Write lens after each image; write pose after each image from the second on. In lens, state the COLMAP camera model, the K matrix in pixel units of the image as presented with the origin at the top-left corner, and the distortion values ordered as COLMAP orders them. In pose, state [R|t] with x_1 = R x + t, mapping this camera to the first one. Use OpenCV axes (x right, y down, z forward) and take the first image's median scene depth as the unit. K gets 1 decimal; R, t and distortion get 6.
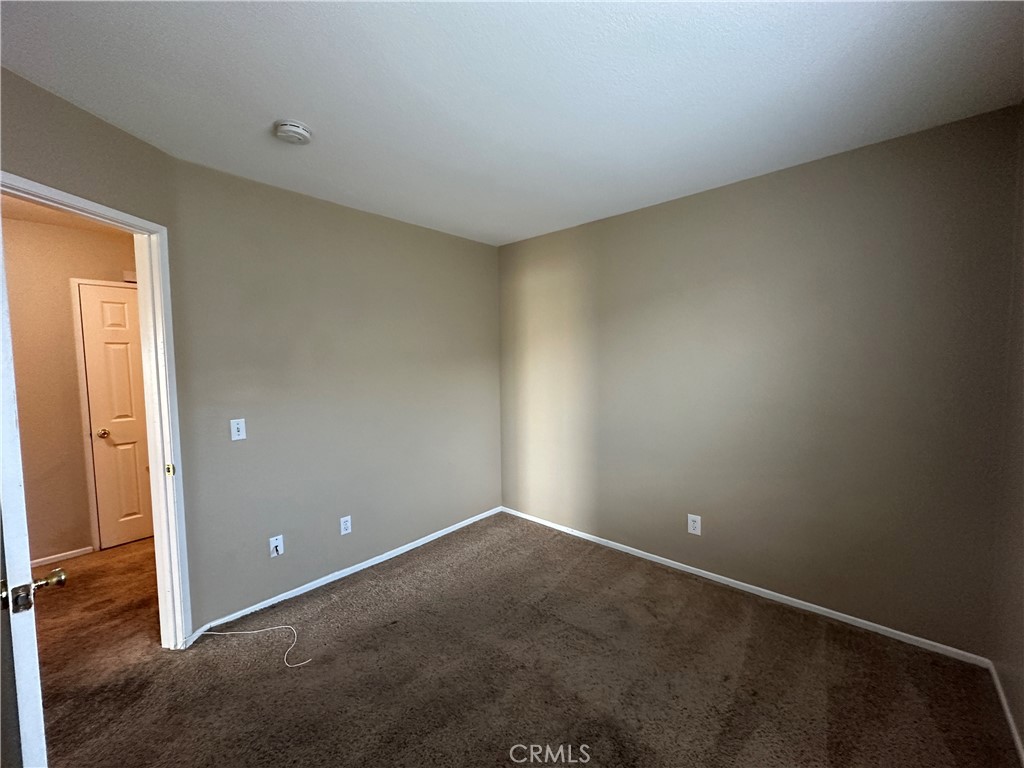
lens RADIAL K [[408.1, 0, 515.6], [0, 408.1, 386.6], [0, 0, 1]] dist [-0.001566, 0.000191]
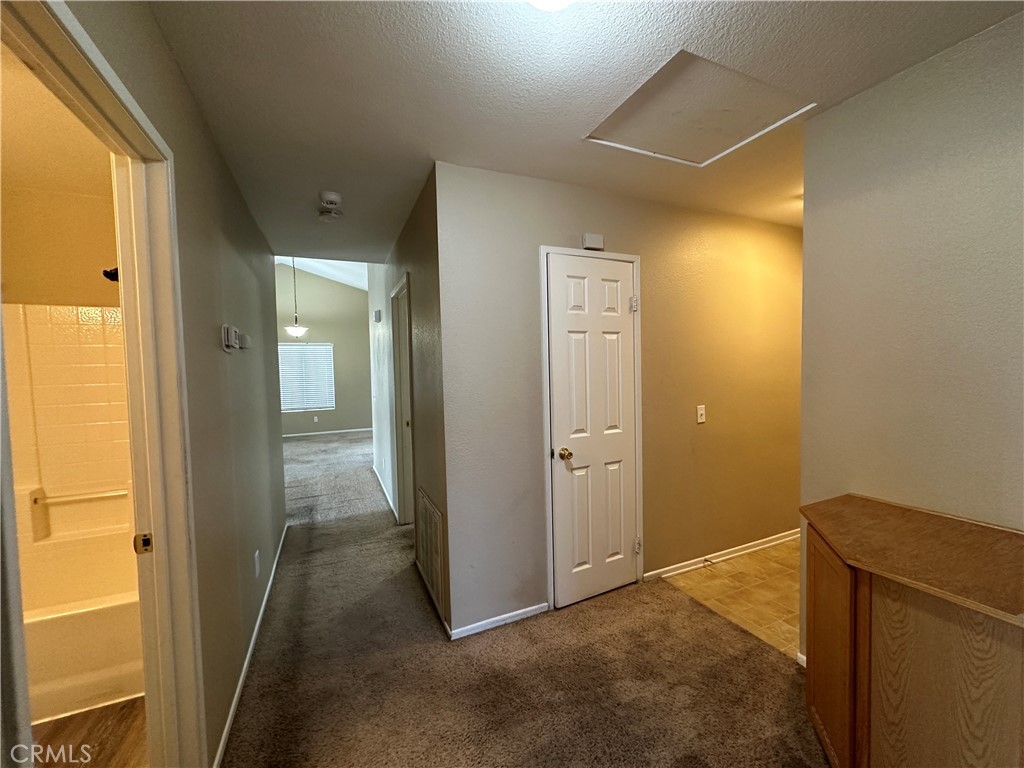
lens RADIAL K [[408.1, 0, 510.3], [0, 408.1, 387.9], [0, 0, 1]] dist [-0.001566, 0.000191]
pose [[0.913738, 0.014220, -0.406056, -0.792736], [-0.018820, 0.999796, -0.007339, 0.003188], [0.405869, 0.014348, 0.913819, 0.277444]]
